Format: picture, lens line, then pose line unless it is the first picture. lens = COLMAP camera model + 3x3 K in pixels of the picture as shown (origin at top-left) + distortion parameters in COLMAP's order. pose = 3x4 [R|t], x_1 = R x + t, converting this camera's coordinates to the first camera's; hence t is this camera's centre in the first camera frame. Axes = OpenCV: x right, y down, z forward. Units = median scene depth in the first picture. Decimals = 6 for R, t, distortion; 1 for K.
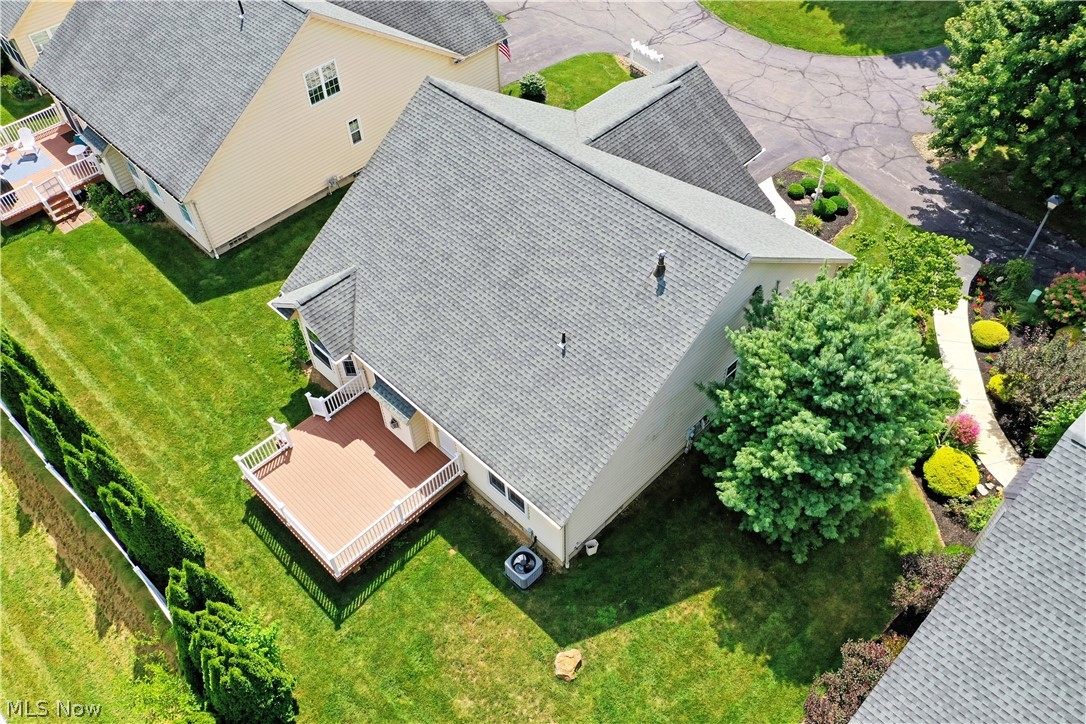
lens RADIAL K [[862.8, 0, 539.0], [0, 862.8, 355.4], [0, 0, 1]] dist [0.019328, -0.003043]
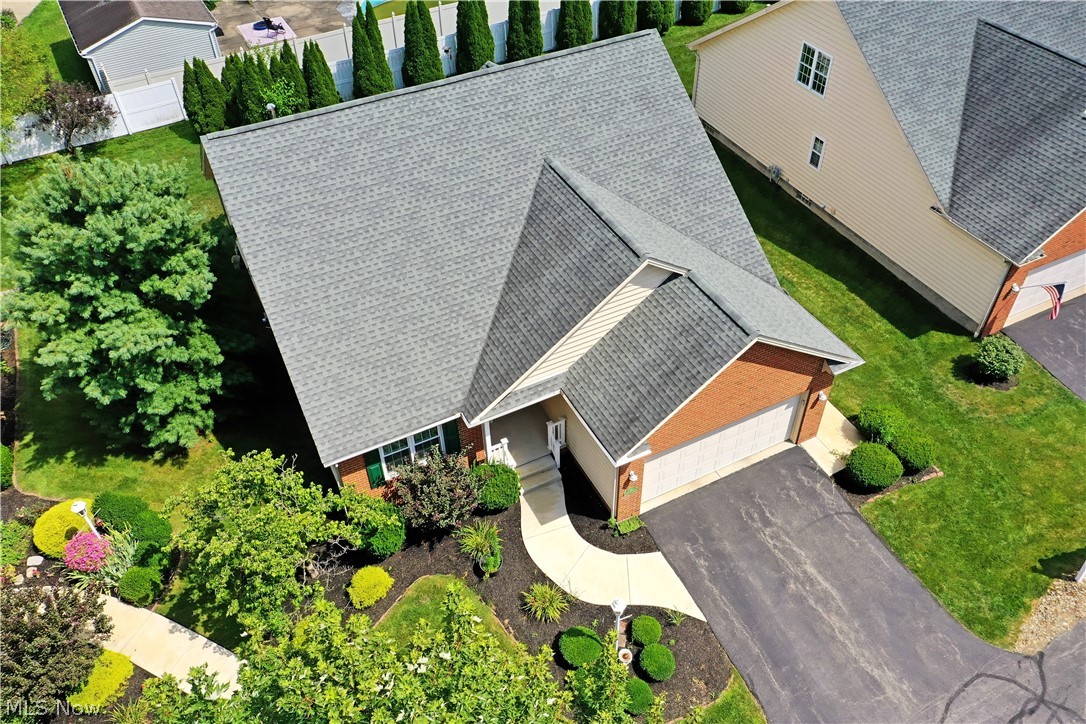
lens RADIAL K [[862.8, 0, 539.0], [0, 862.8, 355.4], [0, 0, 1]] dist [0.019328, -0.003043]
pose [[-0.316966, 0.673012, -0.668273, 0.756395], [-0.684858, 0.325031, 0.652169, -0.743885], [0.656127, 0.664387, 0.357894, 0.868732]]
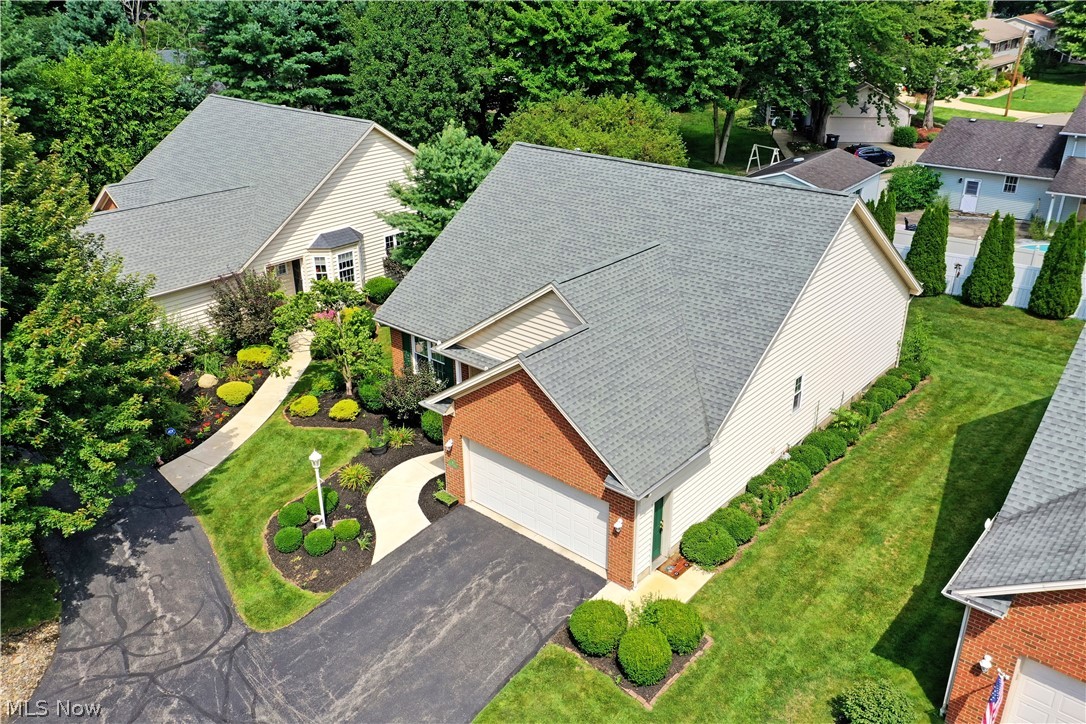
lens RADIAL K [[862.8, 0, 539.0], [0, 862.8, 355.4], [0, 0, 1]] dist [0.019328, -0.003043]
pose [[-0.997306, 0.060754, -0.041116, 0.235017], [-0.020838, 0.302767, 0.952837, -1.119304], [0.070338, 0.951126, -0.300686, 1.446560]]
